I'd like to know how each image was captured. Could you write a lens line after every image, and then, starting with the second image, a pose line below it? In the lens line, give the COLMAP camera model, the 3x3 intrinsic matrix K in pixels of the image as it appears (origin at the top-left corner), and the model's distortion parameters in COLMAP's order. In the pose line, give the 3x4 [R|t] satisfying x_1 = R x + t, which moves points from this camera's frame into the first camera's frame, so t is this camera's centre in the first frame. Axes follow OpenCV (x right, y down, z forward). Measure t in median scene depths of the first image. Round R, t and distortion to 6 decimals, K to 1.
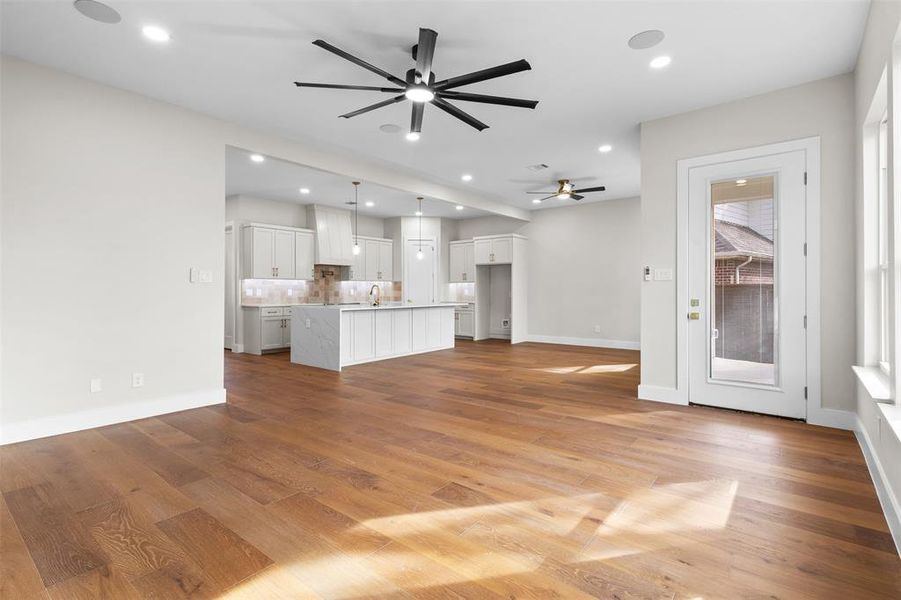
lens RADIAL K [[427.4, 0, 447.9], [0, 427.4, 287.4], [0, 0, 1]] dist [0.003299, 0.000597]
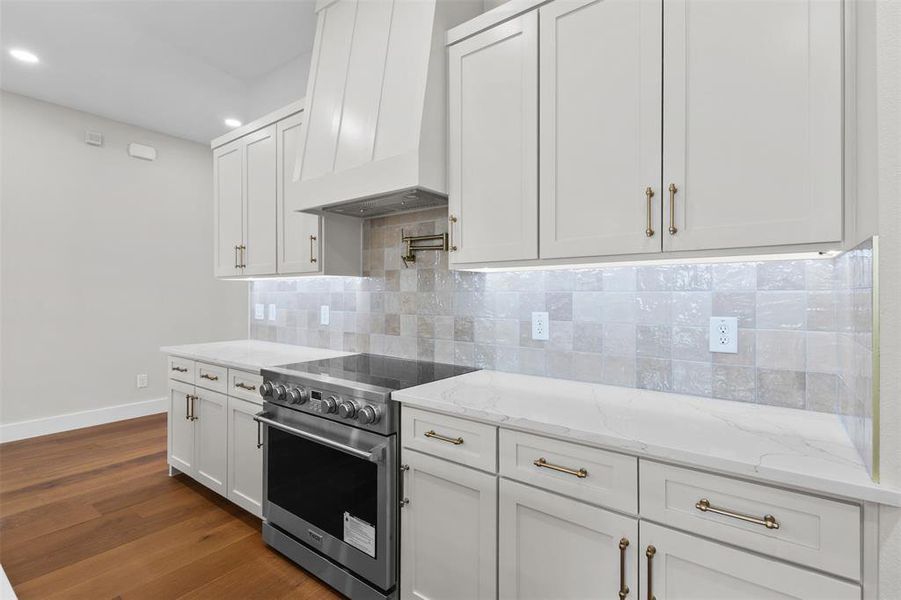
lens RADIAL K [[442.6, 0, 438.9], [0, 442.6, 293.2], [0, 0, 1]] dist [0.001762, 0.000099]
pose [[-0.004799, 0.027328, -0.999615, -0.024442], [0.028346, 0.999229, 0.027182, -0.011431], [0.999587, -0.028205, -0.005569, 1.019995]]
